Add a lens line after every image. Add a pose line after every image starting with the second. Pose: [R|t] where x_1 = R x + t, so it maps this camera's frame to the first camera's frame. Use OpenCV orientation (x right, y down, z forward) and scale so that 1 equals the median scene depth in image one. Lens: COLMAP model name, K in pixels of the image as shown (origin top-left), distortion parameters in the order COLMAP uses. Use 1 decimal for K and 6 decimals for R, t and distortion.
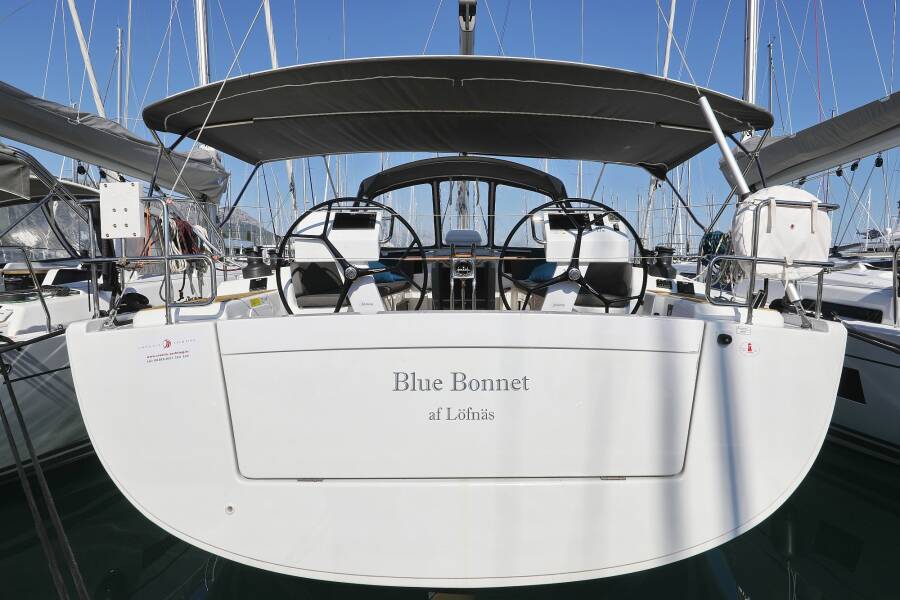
lens RADIAL K [[522.6, 0, 481.6], [0, 522.6, 300.9], [0, 0, 1]] dist [-0.001748, 0.003492]
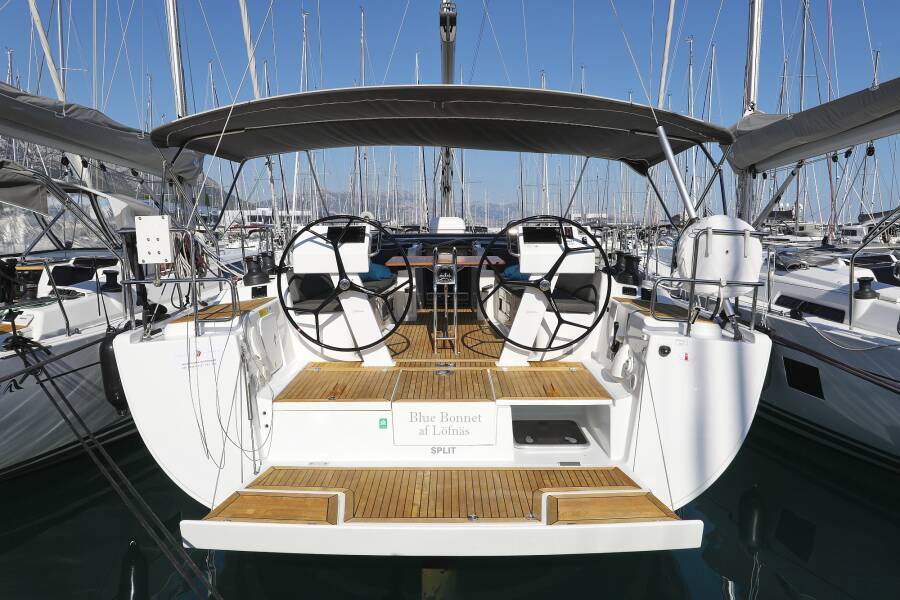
lens RADIAL K [[587.2, 0, 450.0], [0, 587.2, 300.0], [0, 0, 1]] dist [-0.004347, -0.007079]
pose [[0.999412, -0.004481, -0.033998, 0.016132], [0.005947, 0.999051, 0.043148, -0.064719], [0.033772, -0.043325, 0.998490, -0.218828]]
